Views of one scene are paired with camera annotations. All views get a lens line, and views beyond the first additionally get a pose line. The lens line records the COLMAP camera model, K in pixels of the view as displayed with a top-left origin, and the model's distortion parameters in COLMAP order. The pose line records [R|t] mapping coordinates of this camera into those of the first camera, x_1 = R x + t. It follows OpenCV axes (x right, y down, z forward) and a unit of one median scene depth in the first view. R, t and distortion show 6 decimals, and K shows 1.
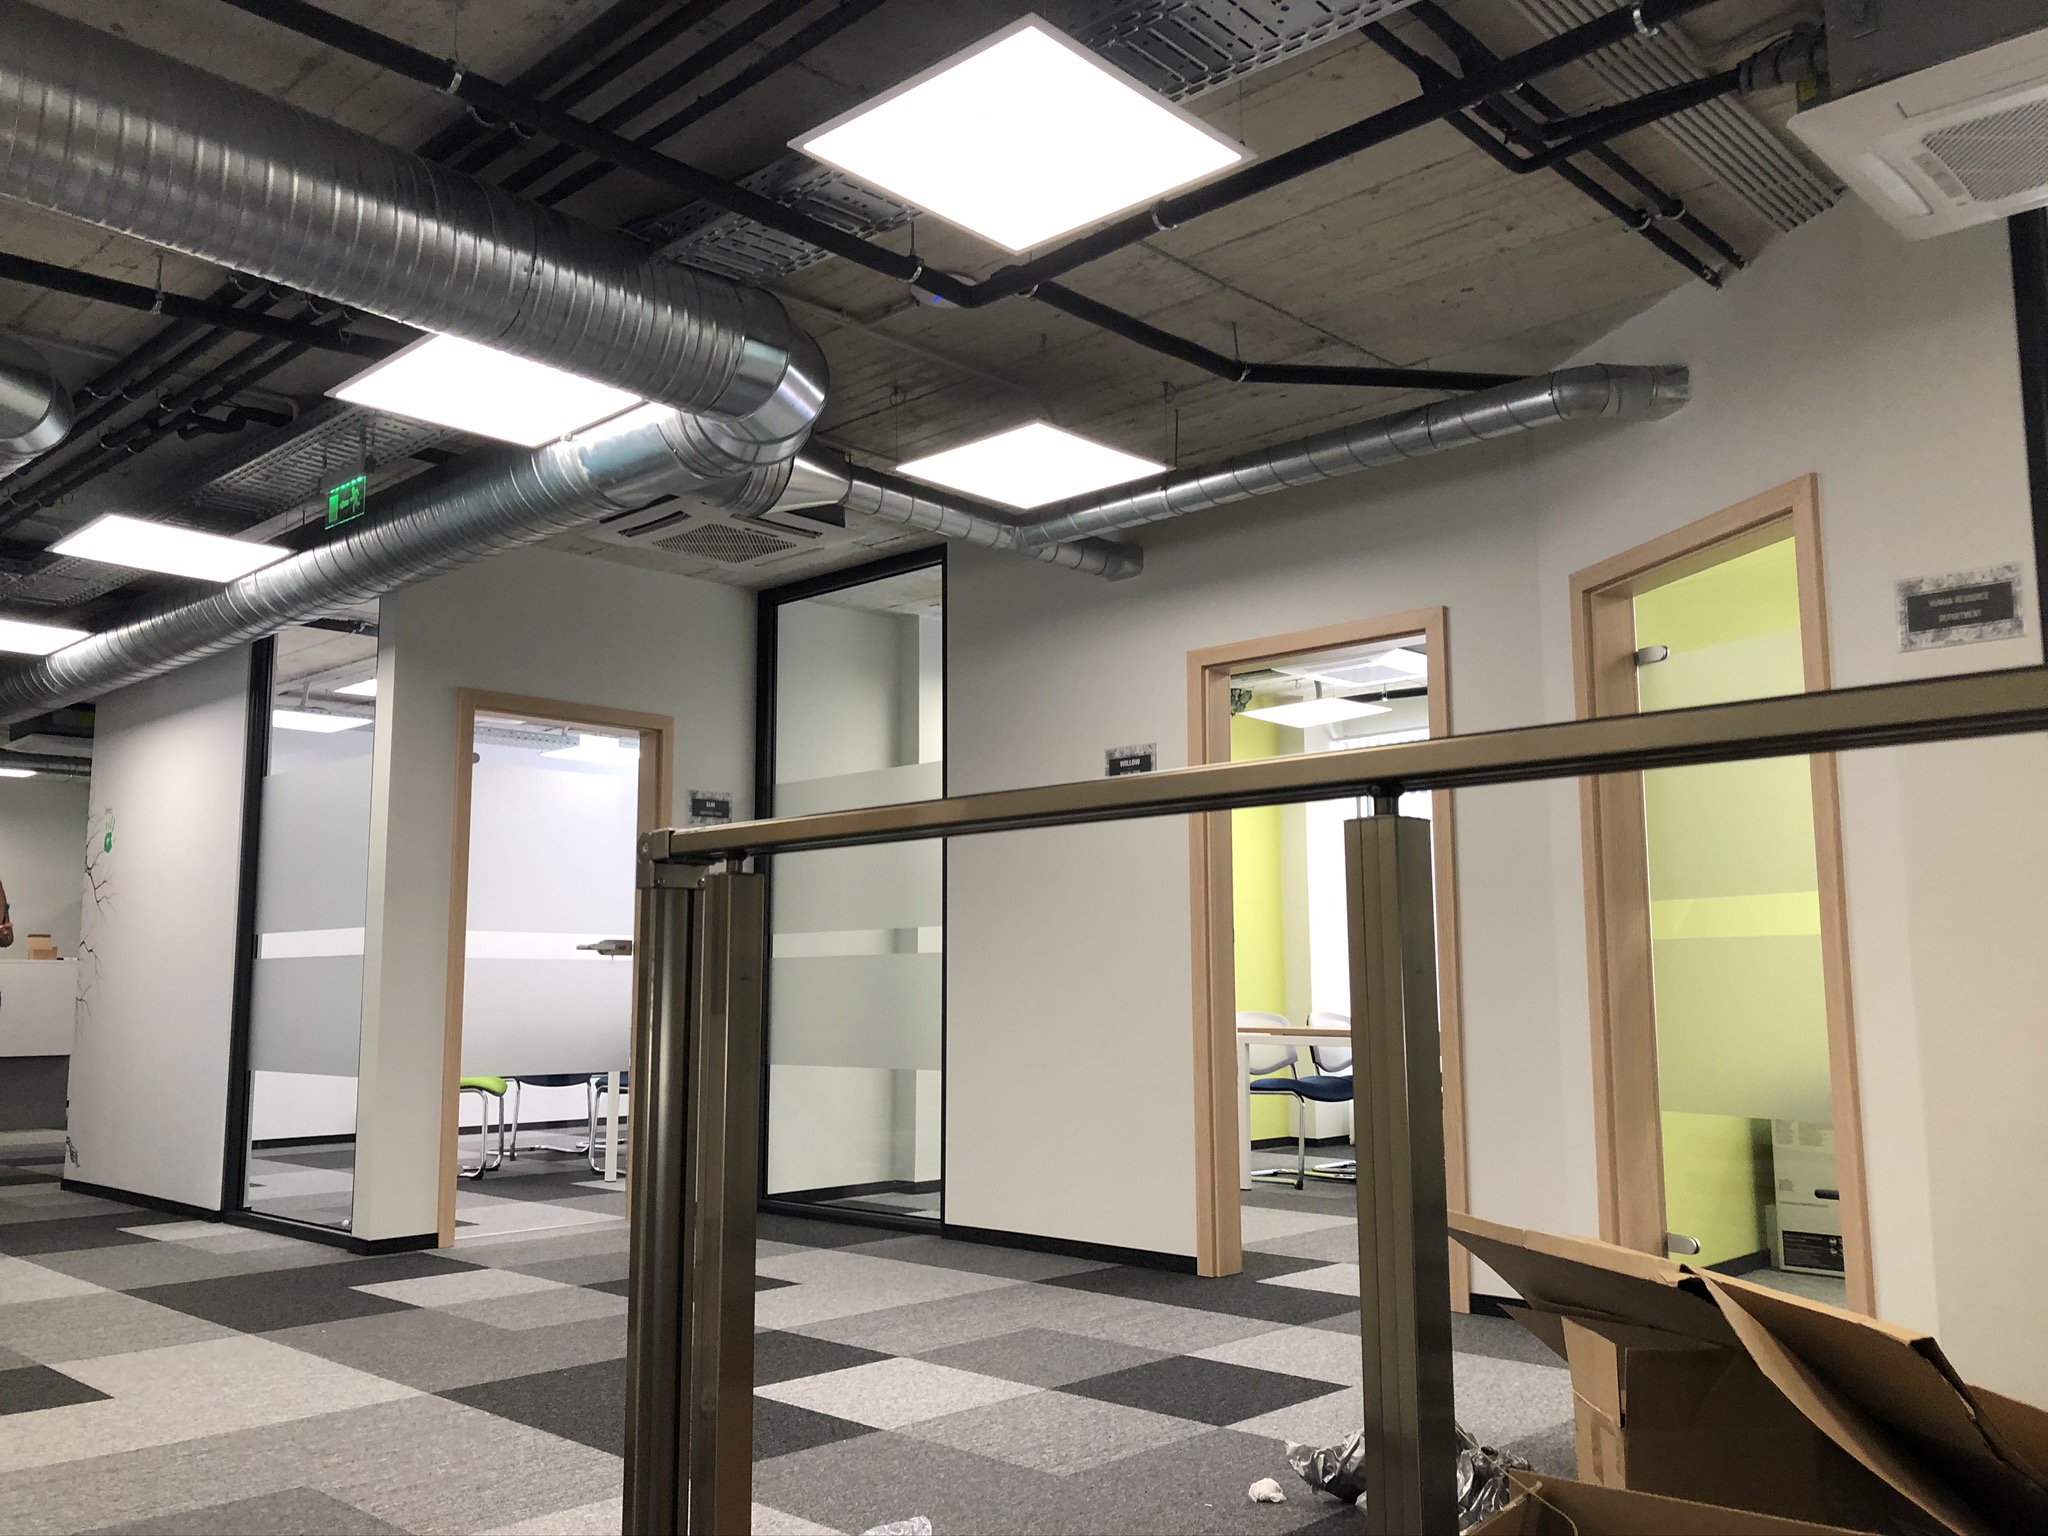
lens RADIAL K [[1702.6, 0, 1024.0], [0, 1702.6, 768.0], [0, 0, 1]] dist [0.003877, 0.084652]
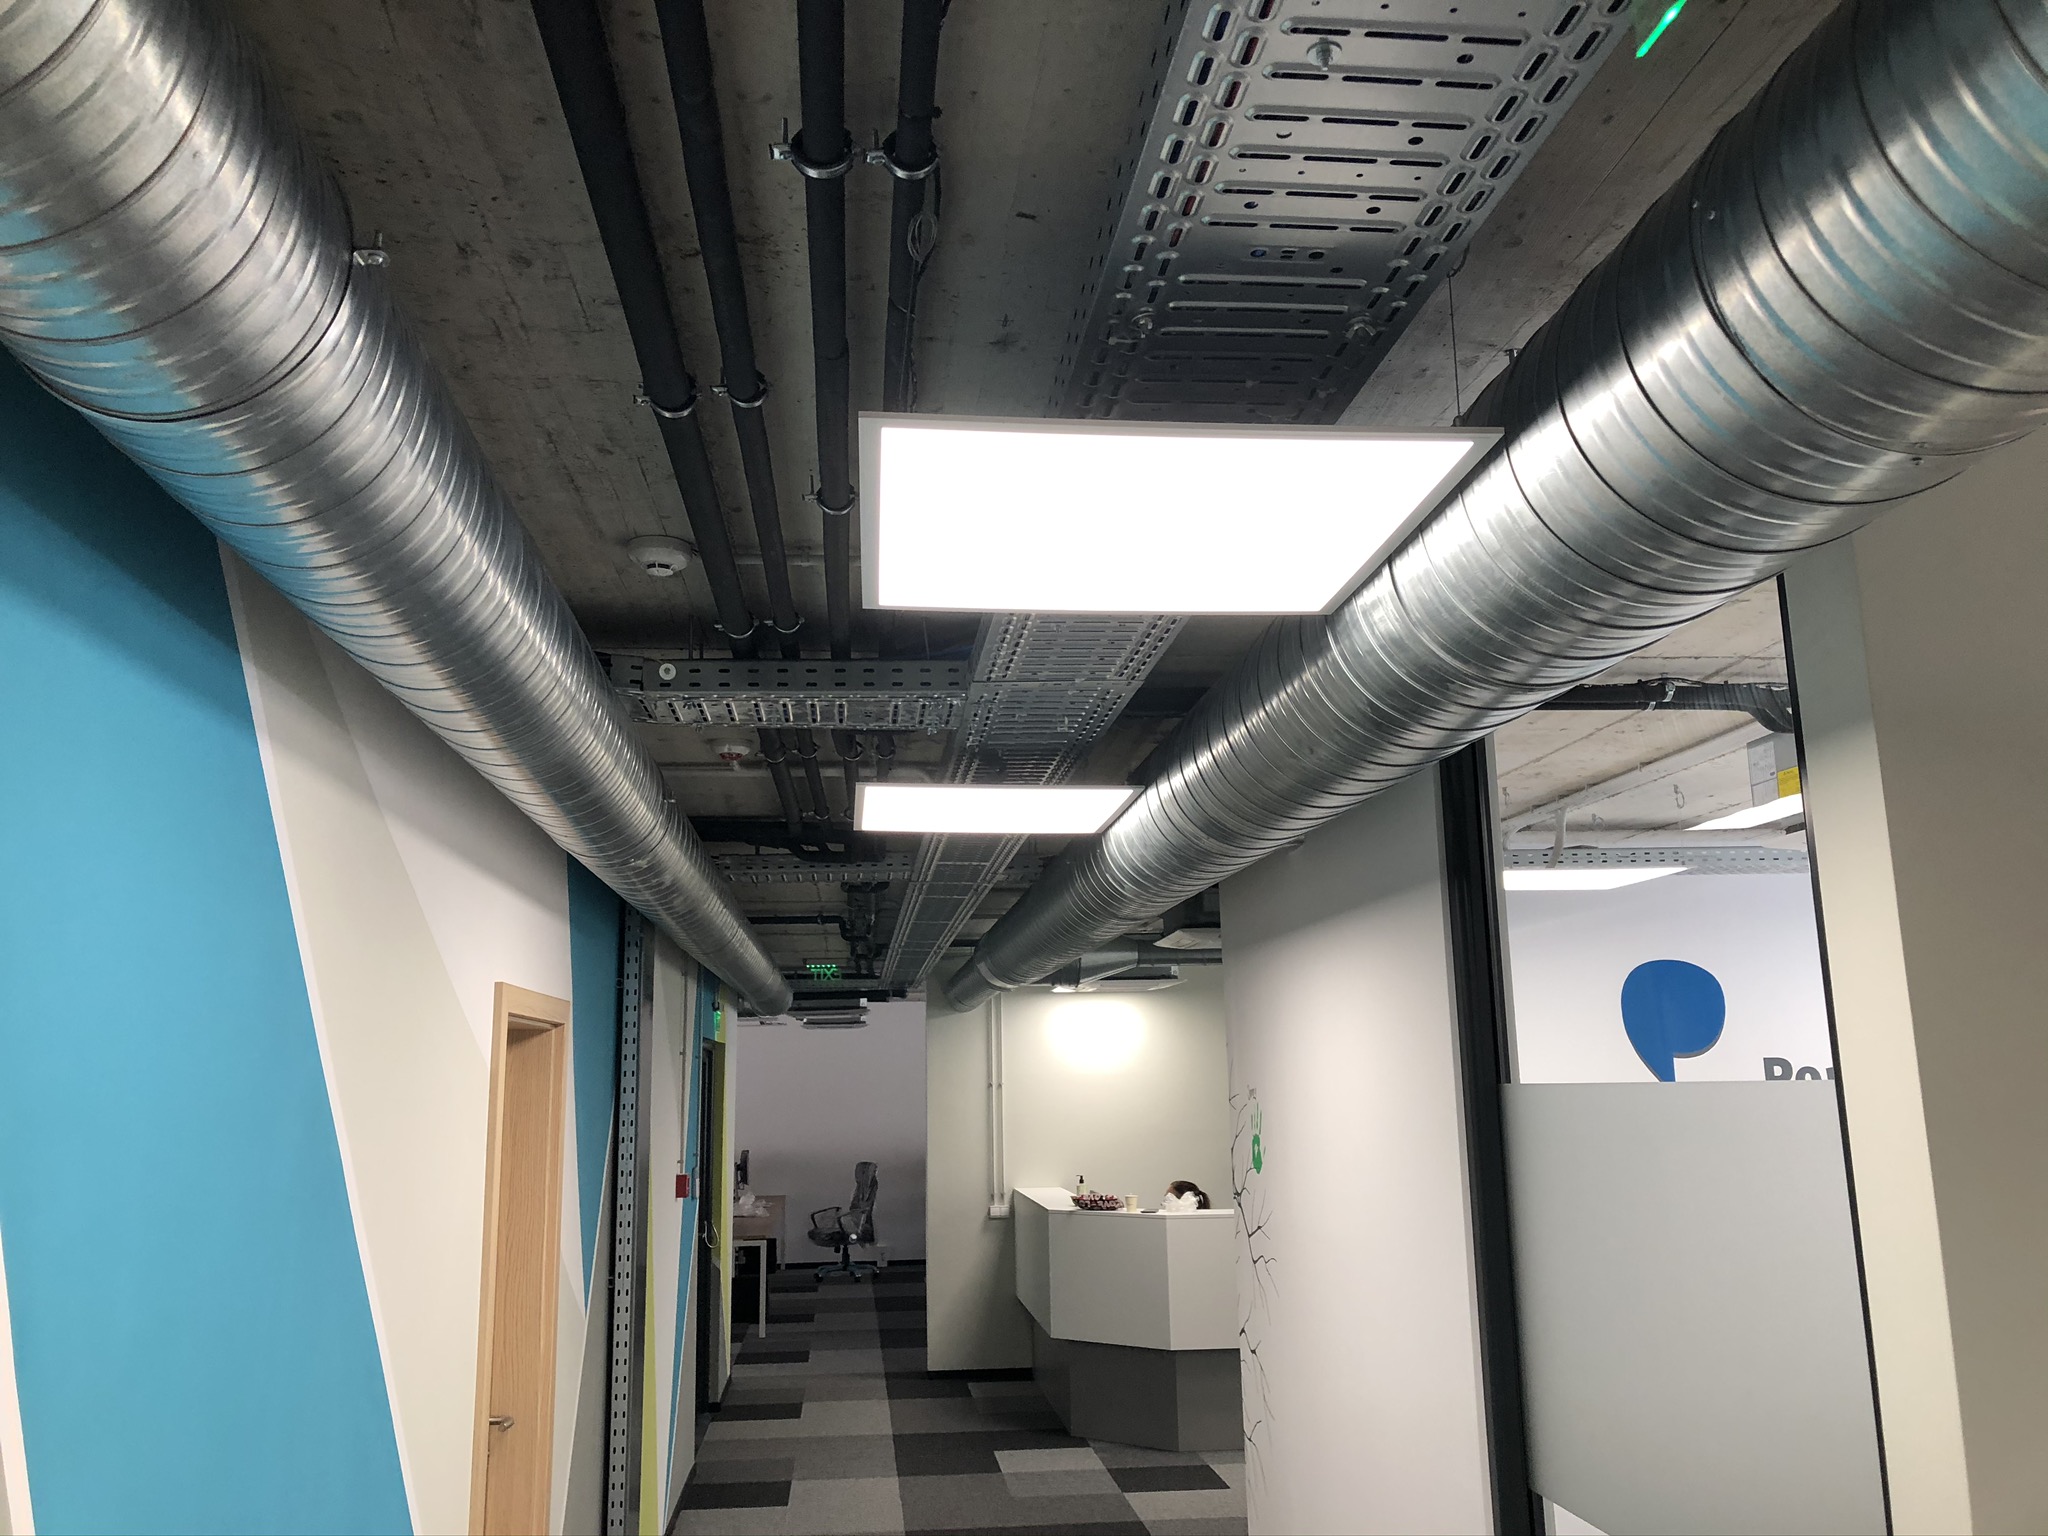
lens RADIAL K [[1702.6, 0, 1024.0], [0, 1702.6, 768.0], [0, 0, 1]] dist [0.003877, 0.084652]
pose [[0.760684, -0.121356, -0.637677, -0.275649], [0.095803, 0.992600, -0.074619, -0.053638], [0.642013, -0.004330, 0.766681, 0.645377]]
